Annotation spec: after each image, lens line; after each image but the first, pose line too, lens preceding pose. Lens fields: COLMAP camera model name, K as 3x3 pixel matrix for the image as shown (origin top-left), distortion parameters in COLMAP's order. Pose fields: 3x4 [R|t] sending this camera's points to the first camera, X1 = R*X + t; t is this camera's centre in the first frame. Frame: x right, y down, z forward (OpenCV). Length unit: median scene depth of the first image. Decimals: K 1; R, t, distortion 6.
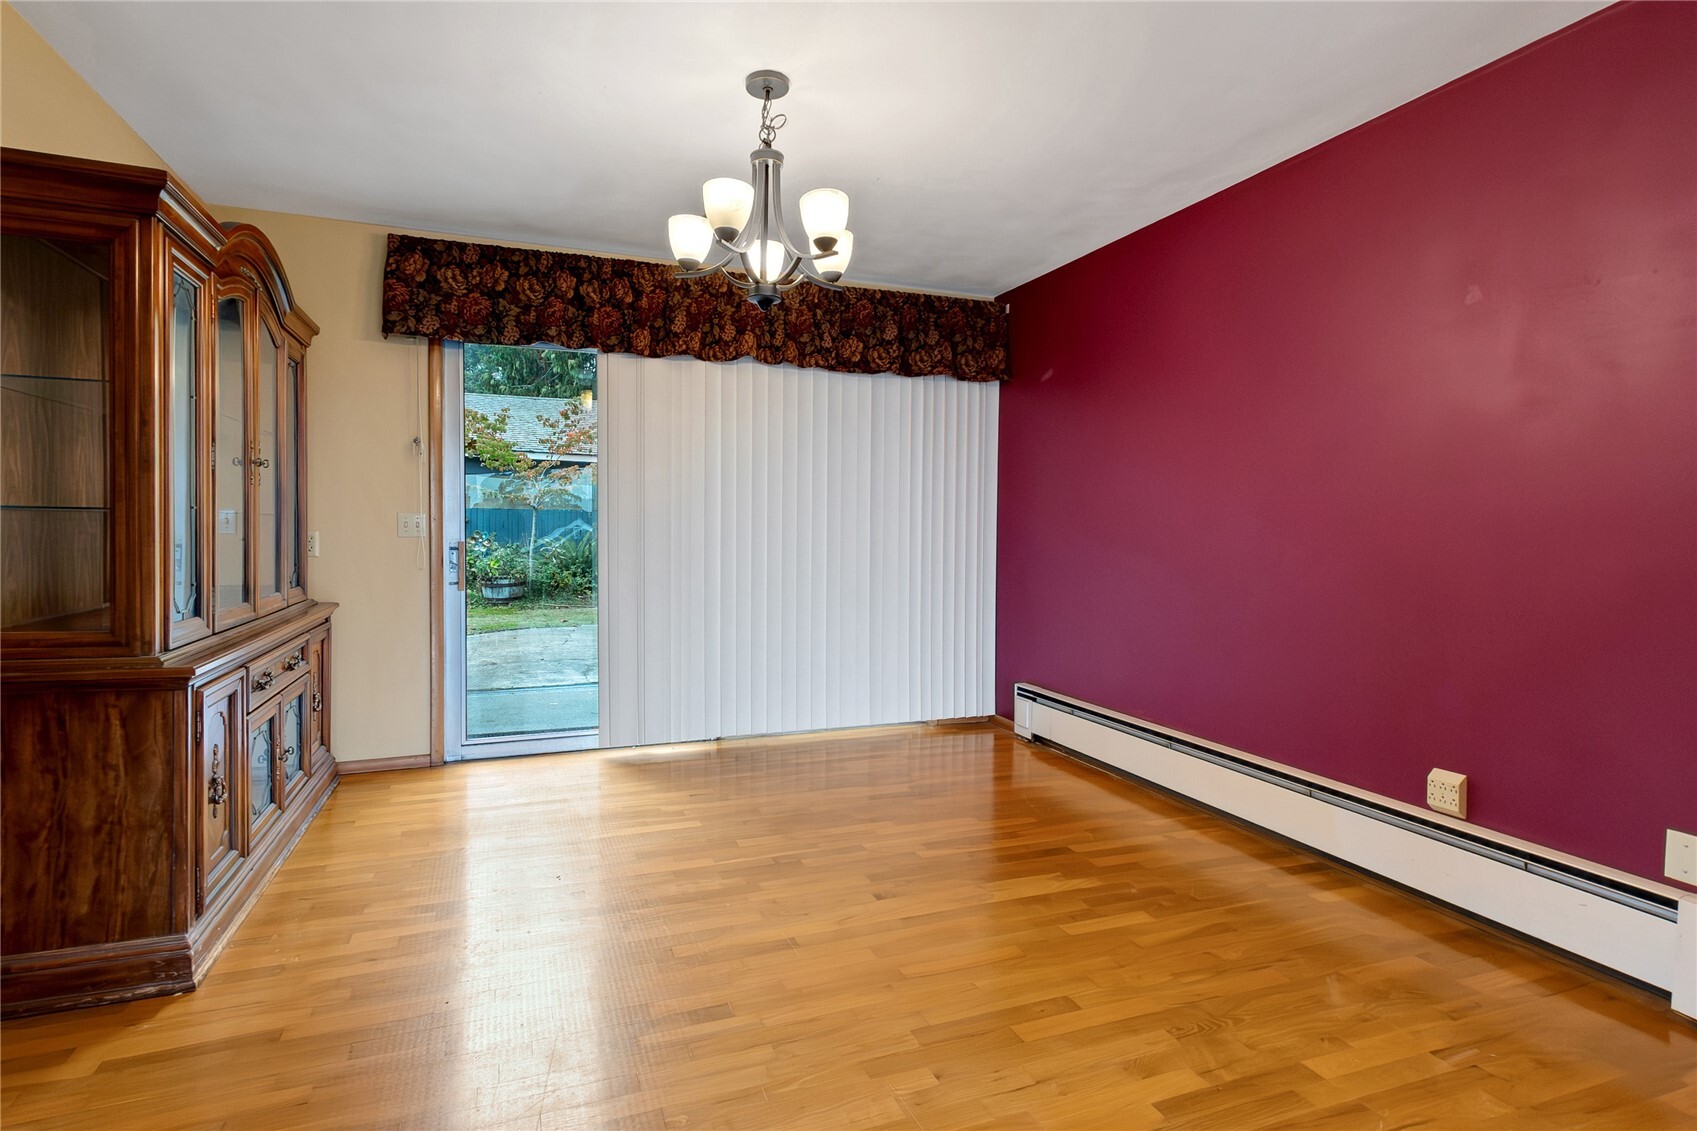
lens RADIAL K [[801.6, 0, 817.9], [0, 801.6, 544.7], [0, 0, 1]] dist [-0.002516, 0.000143]
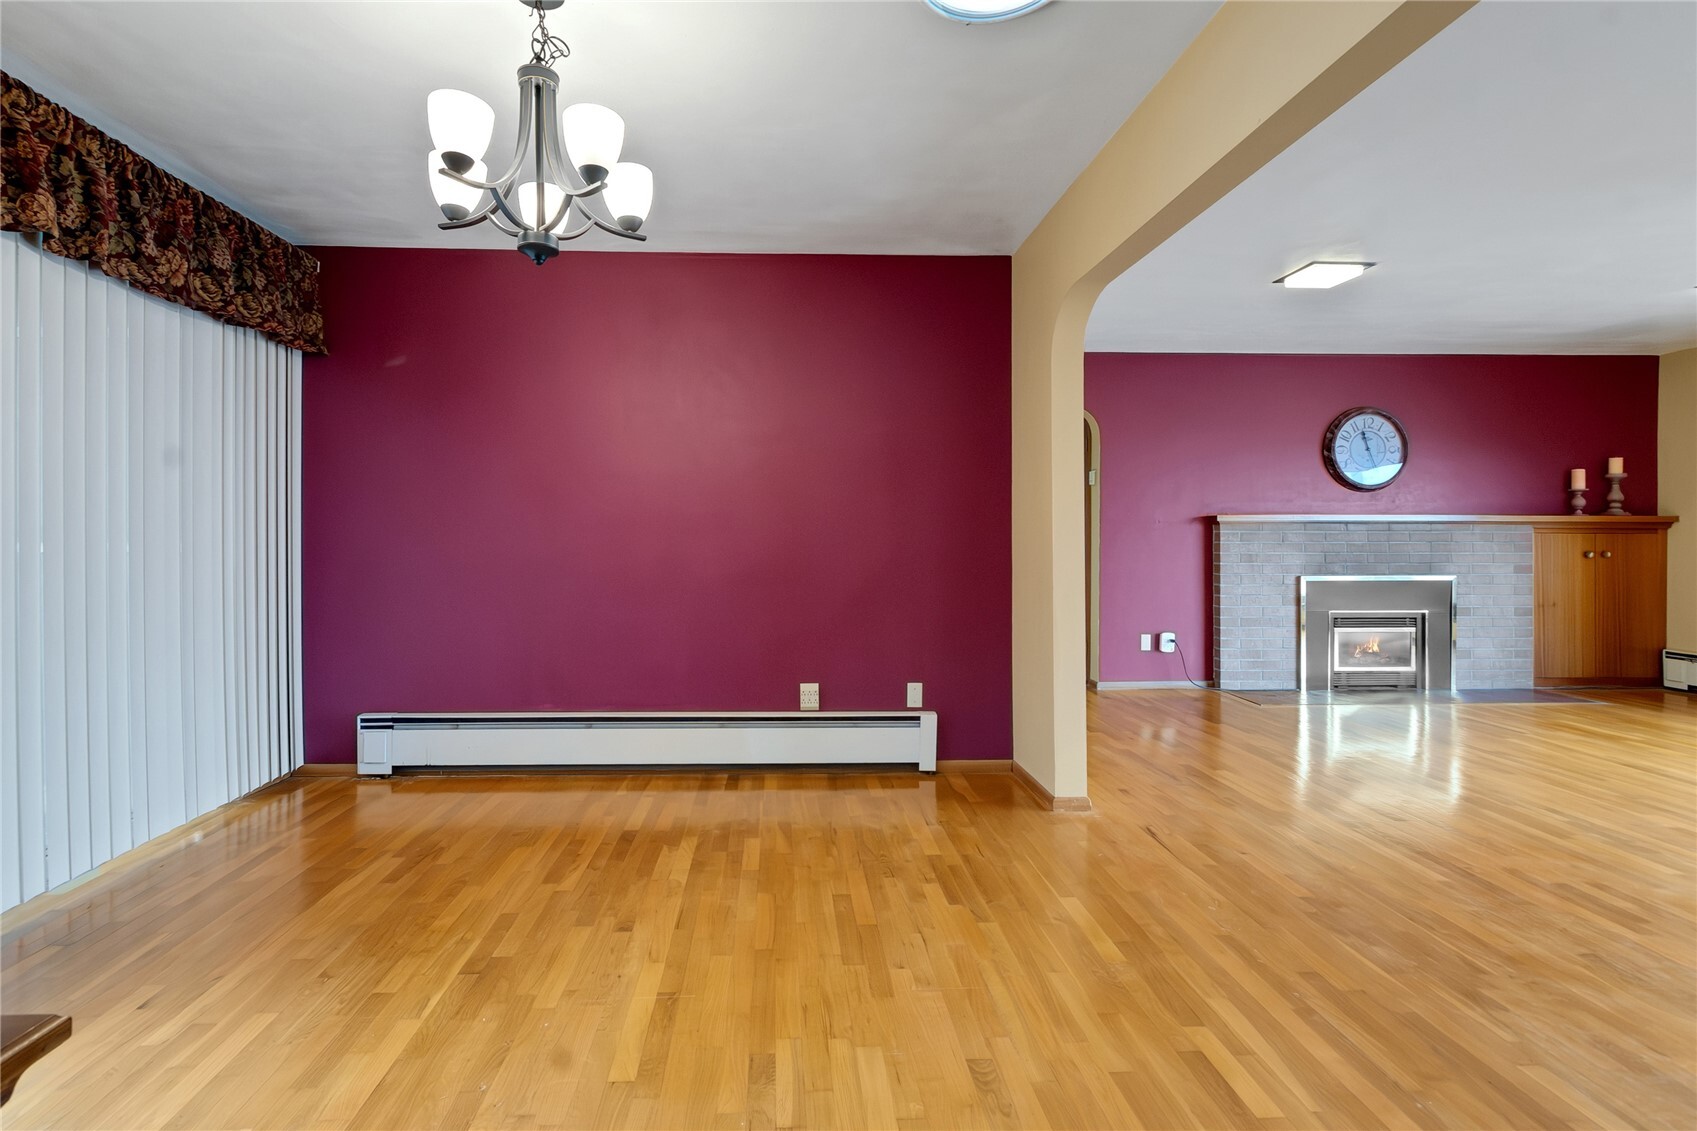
lens RADIAL K [[801.6, 0, 817.9], [0, 801.6, 544.7], [0, 0, 1]] dist [-0.002516, 0.000143]
pose [[0.307599, -0.020995, 0.951285, -0.596387], [0.021545, 0.999654, 0.015096, -0.015302], [-0.951272, 0.015852, 0.307944, 0.398156]]
